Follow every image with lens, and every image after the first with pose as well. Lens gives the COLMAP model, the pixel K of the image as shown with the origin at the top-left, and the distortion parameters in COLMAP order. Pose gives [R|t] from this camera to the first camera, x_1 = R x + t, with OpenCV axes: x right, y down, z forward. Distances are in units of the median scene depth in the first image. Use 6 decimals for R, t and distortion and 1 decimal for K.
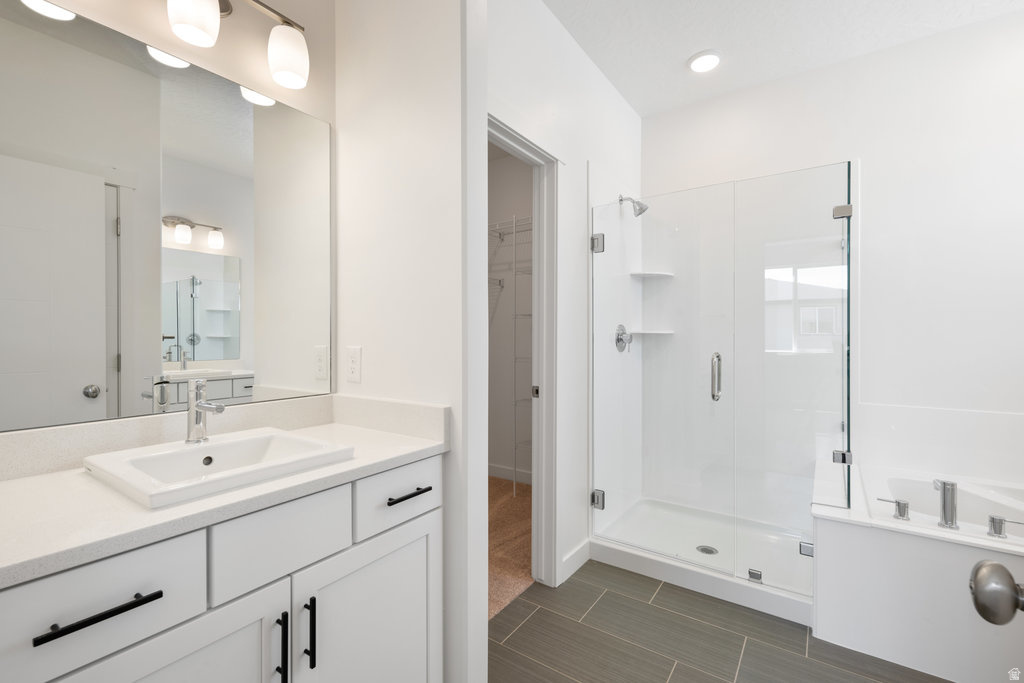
lens RADIAL K [[449.6, 0, 515.8], [0, 449.6, 339.7], [0, 0, 1]] dist [-0.002515, -0.001091]
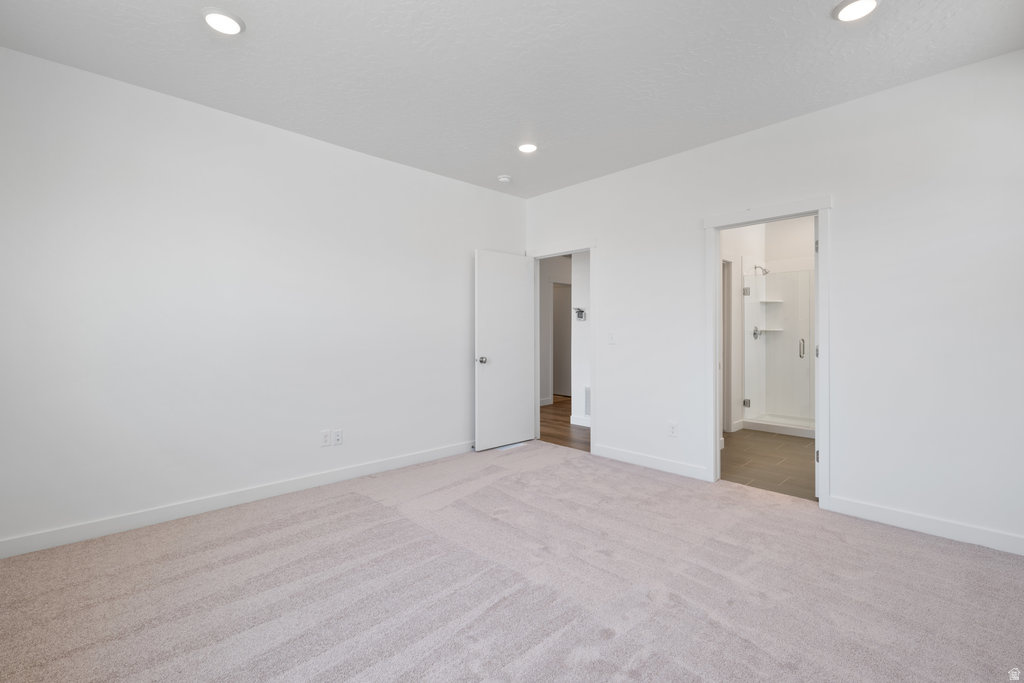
lens RADIAL K [[449.6, 0, 512.7], [0, 449.6, 339.9], [0, 0, 1]] dist [-0.002515, -0.001091]
pose [[0.979267, -0.003916, -0.202538, -0.468955], [0.005177, 0.999970, 0.005698, 0.012097], [0.202510, -0.006629, 0.979258, -1.337765]]
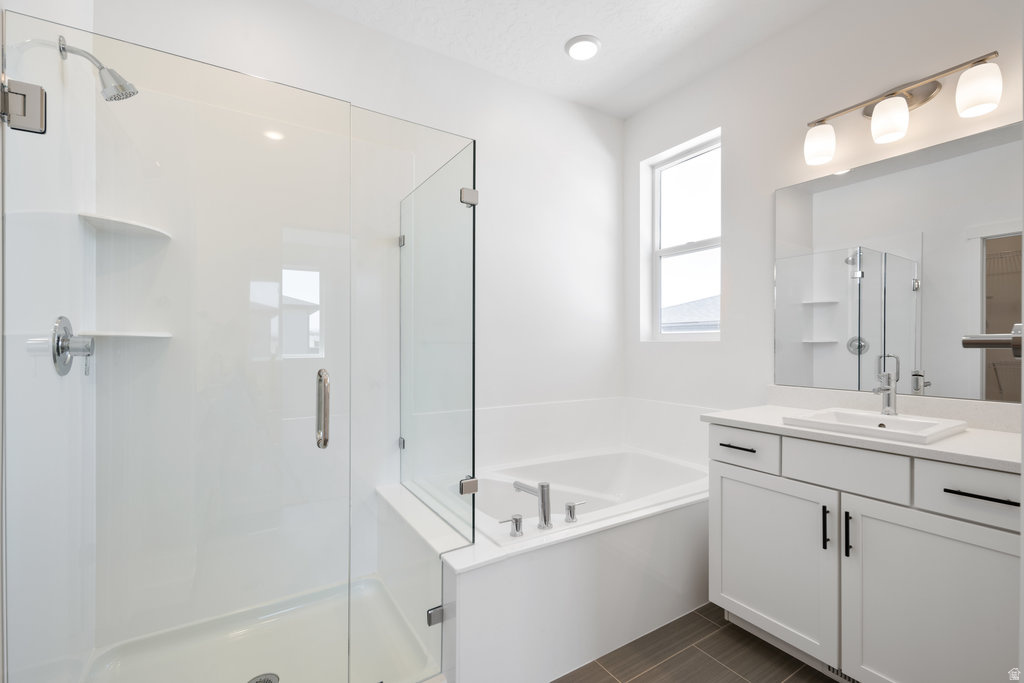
lens RADIAL K [[449.6, 0, 517.7], [0, 449.6, 340.8], [0, 0, 1]] dist [-0.002515, -0.001091]
pose [[0.379184, 0.004668, 0.925309, -0.014740], [0.001629, 0.999982, -0.005712, -0.005014], [-0.925320, 0.003674, 0.379170, 0.397952]]
